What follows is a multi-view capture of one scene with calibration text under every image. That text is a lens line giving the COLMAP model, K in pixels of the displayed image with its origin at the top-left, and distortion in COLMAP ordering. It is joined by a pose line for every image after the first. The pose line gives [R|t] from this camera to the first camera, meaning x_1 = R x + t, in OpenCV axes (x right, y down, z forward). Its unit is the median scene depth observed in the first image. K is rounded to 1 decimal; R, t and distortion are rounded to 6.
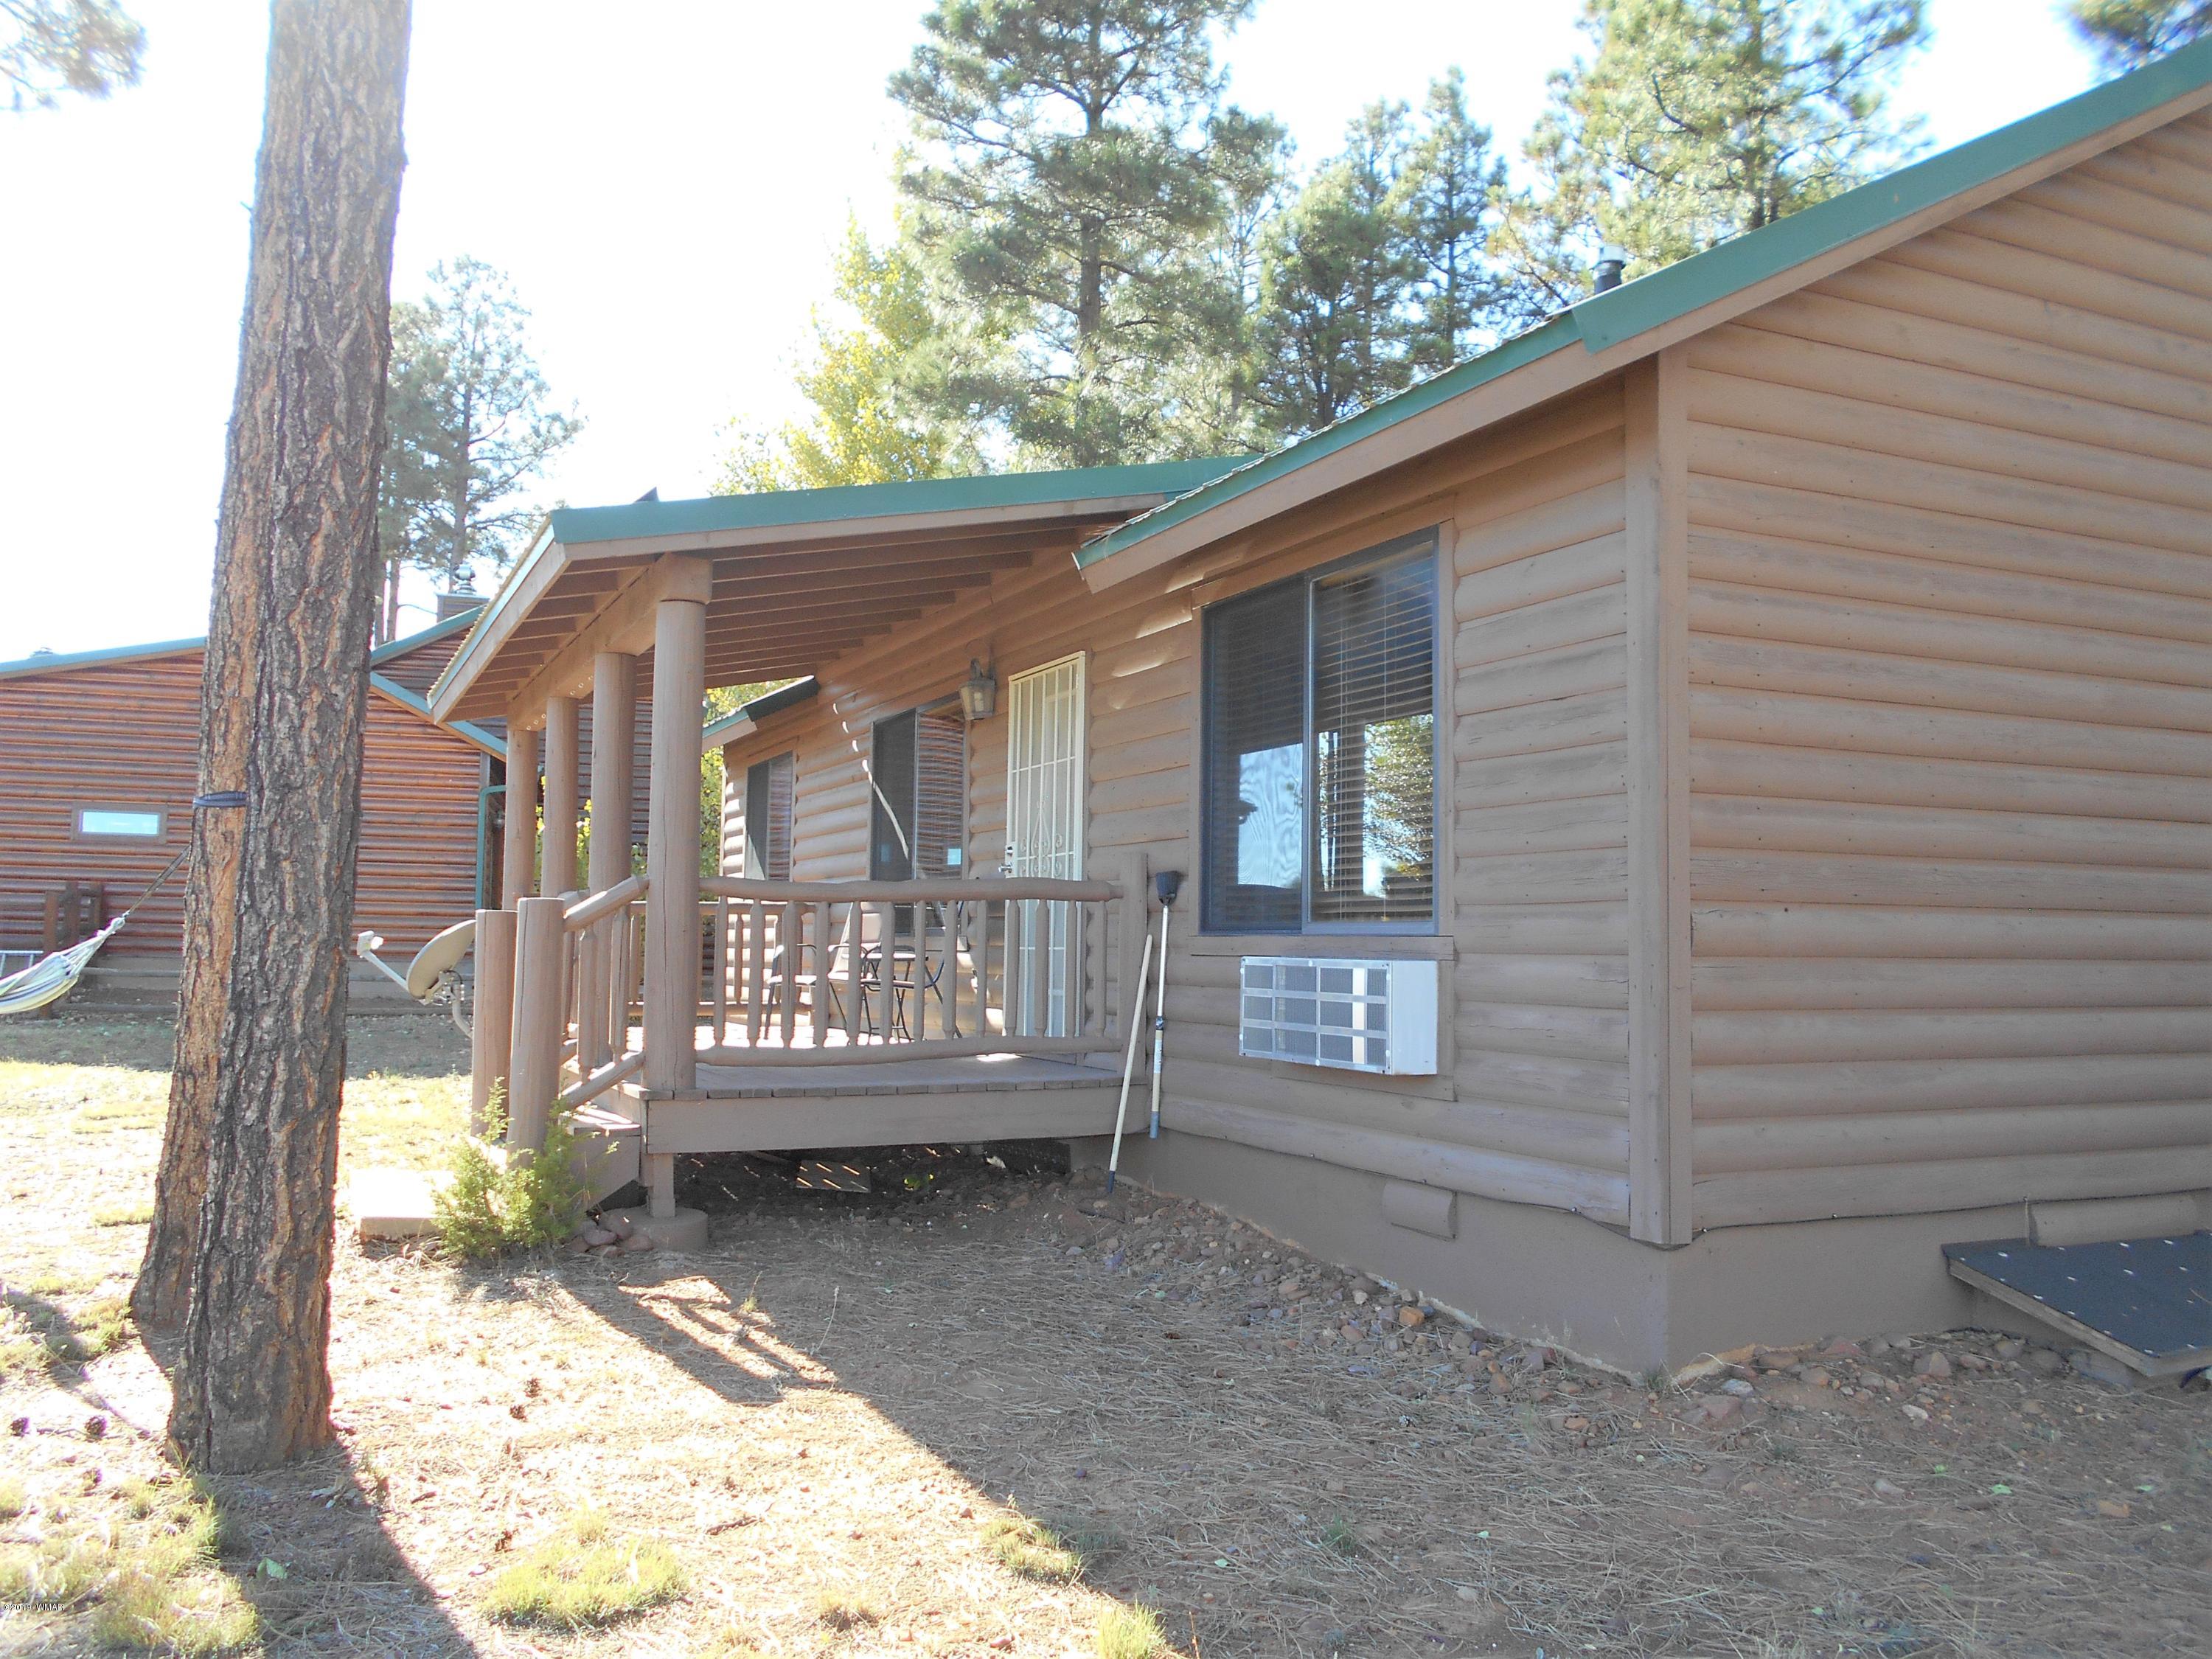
lens RADIAL K [[1741.6, 0, 1088.3], [0, 1741.6, 818.9], [0, 0, 1]] dist [-0.008895, 0.024917]
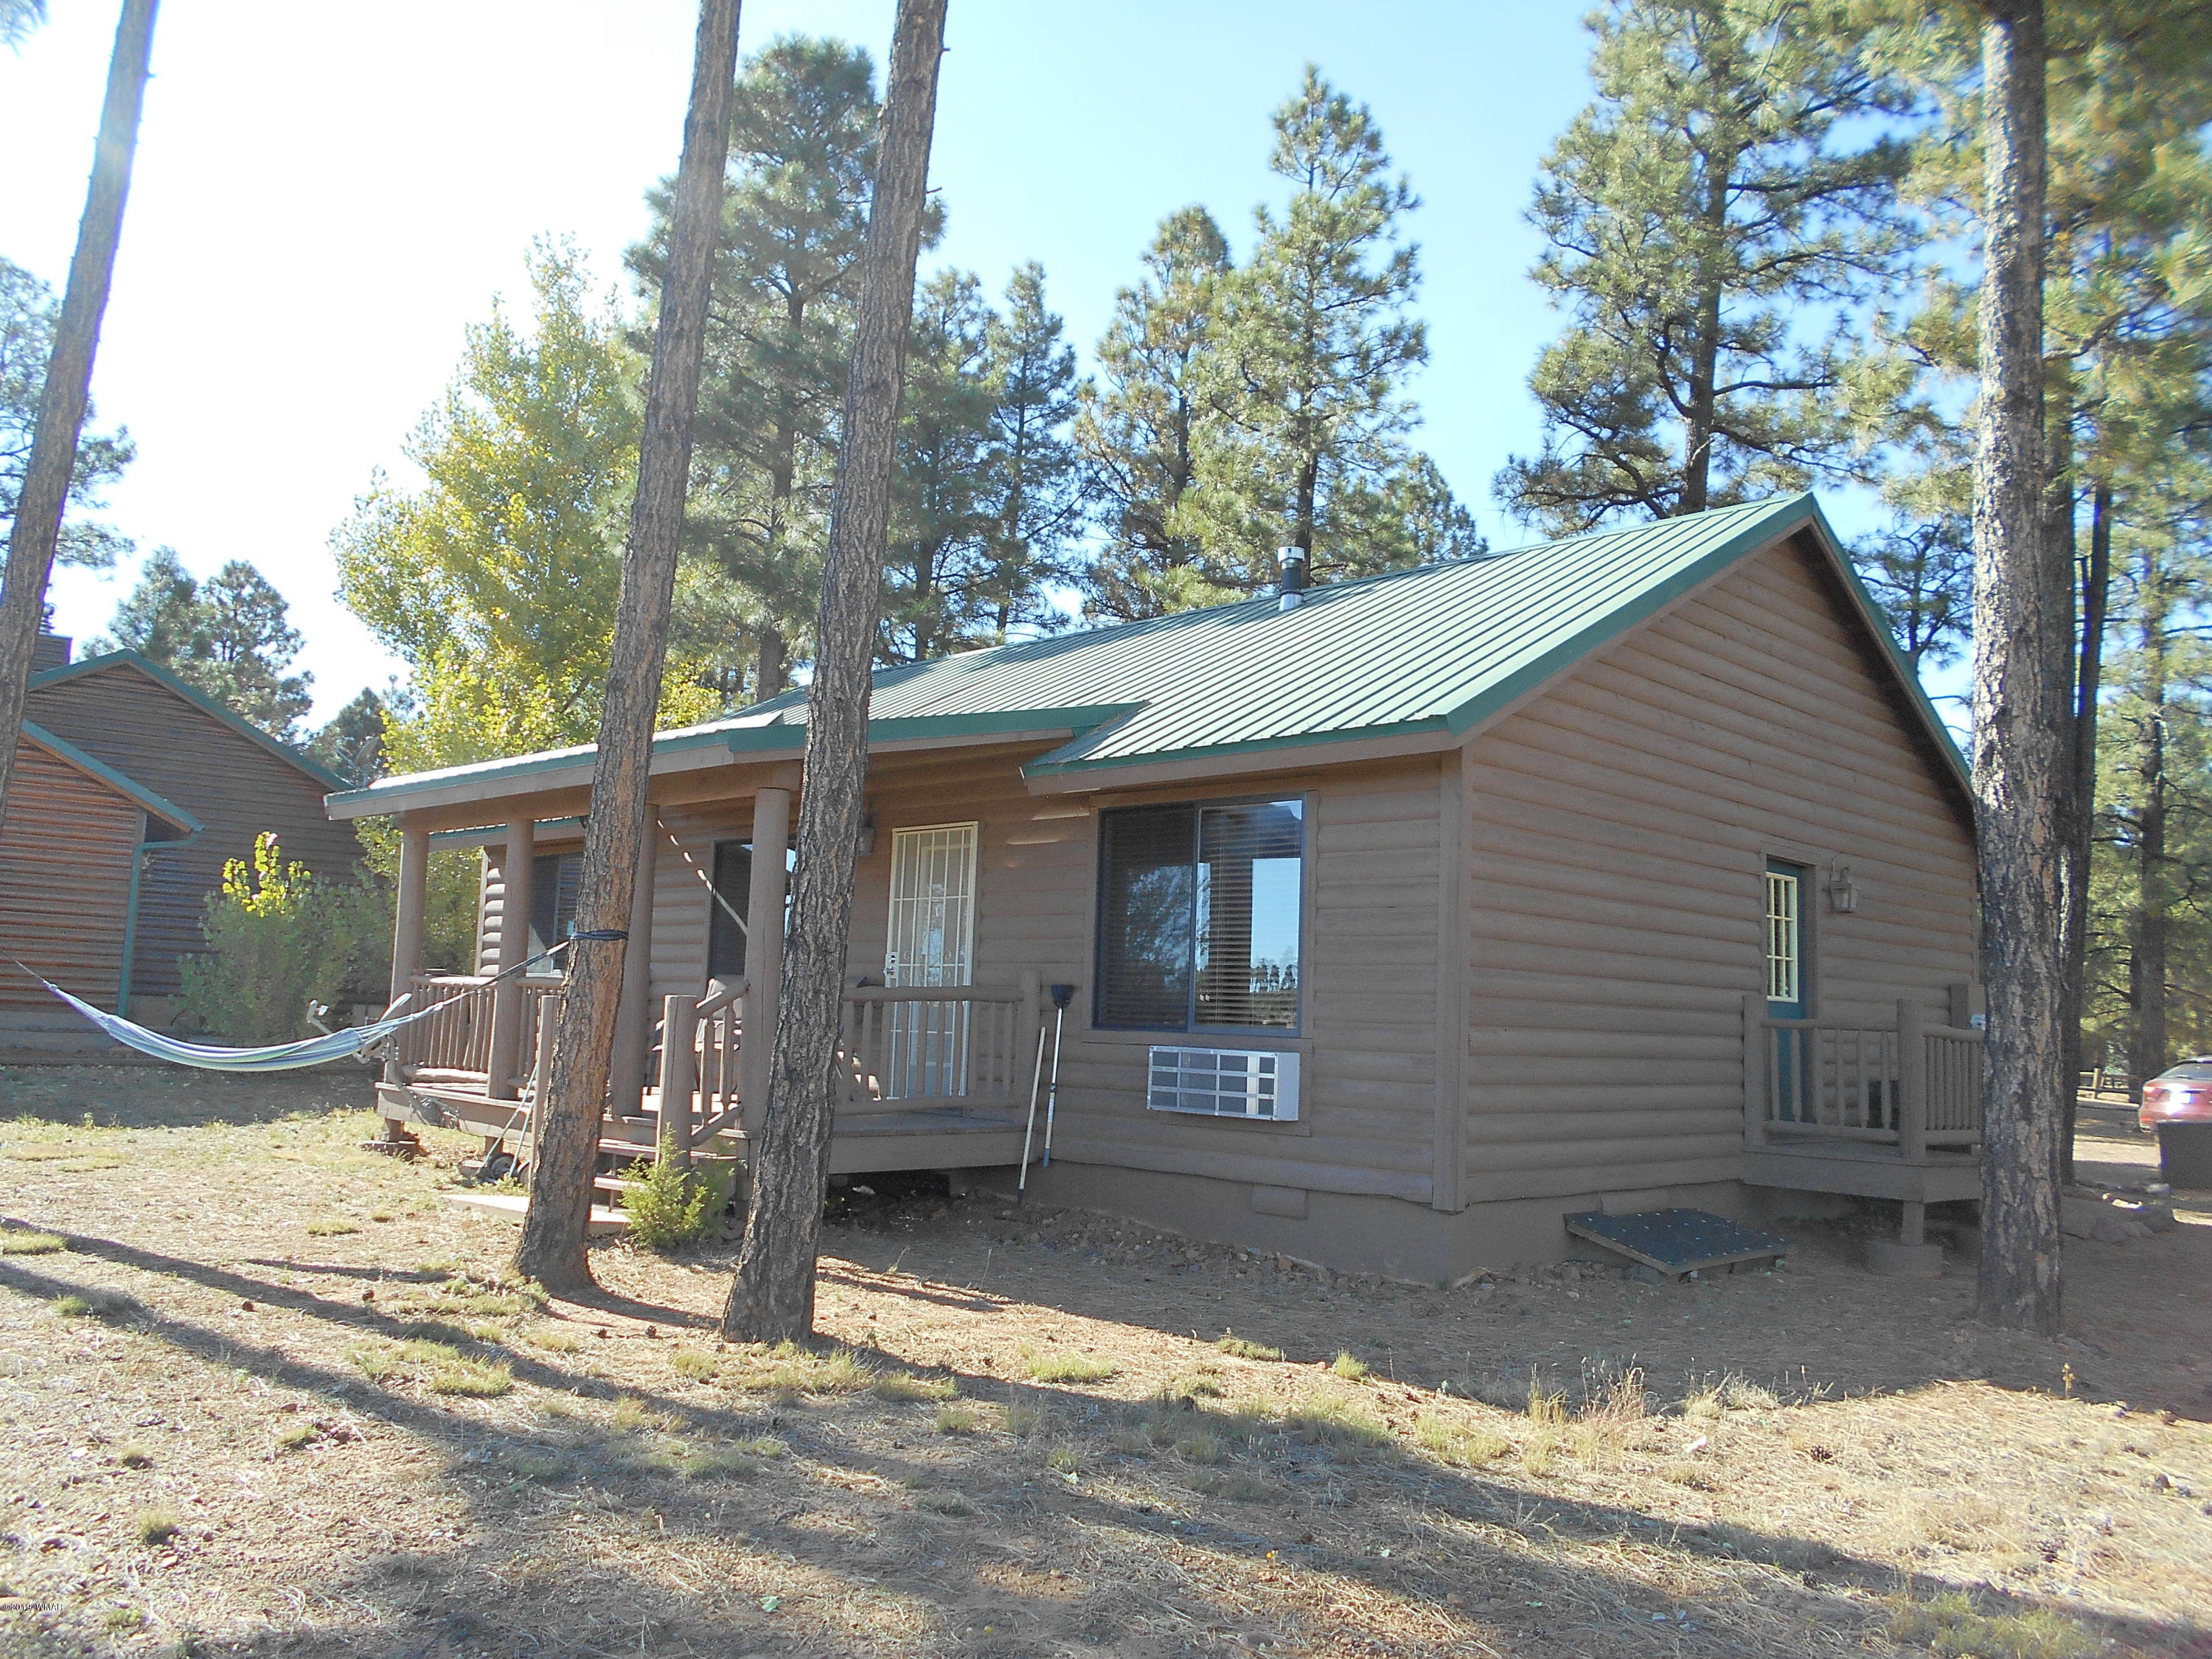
lens RADIAL K [[1741.6, 0, 1122.3], [0, 1741.6, 819.2], [0, 0, 1]] dist [-0.008895, 0.024917]
pose [[0.936319, 0.061112, 0.345792, -0.559019], [-0.049443, 0.997873, -0.042475, -0.064048], [-0.347653, 0.022673, 0.937349, -0.523646]]
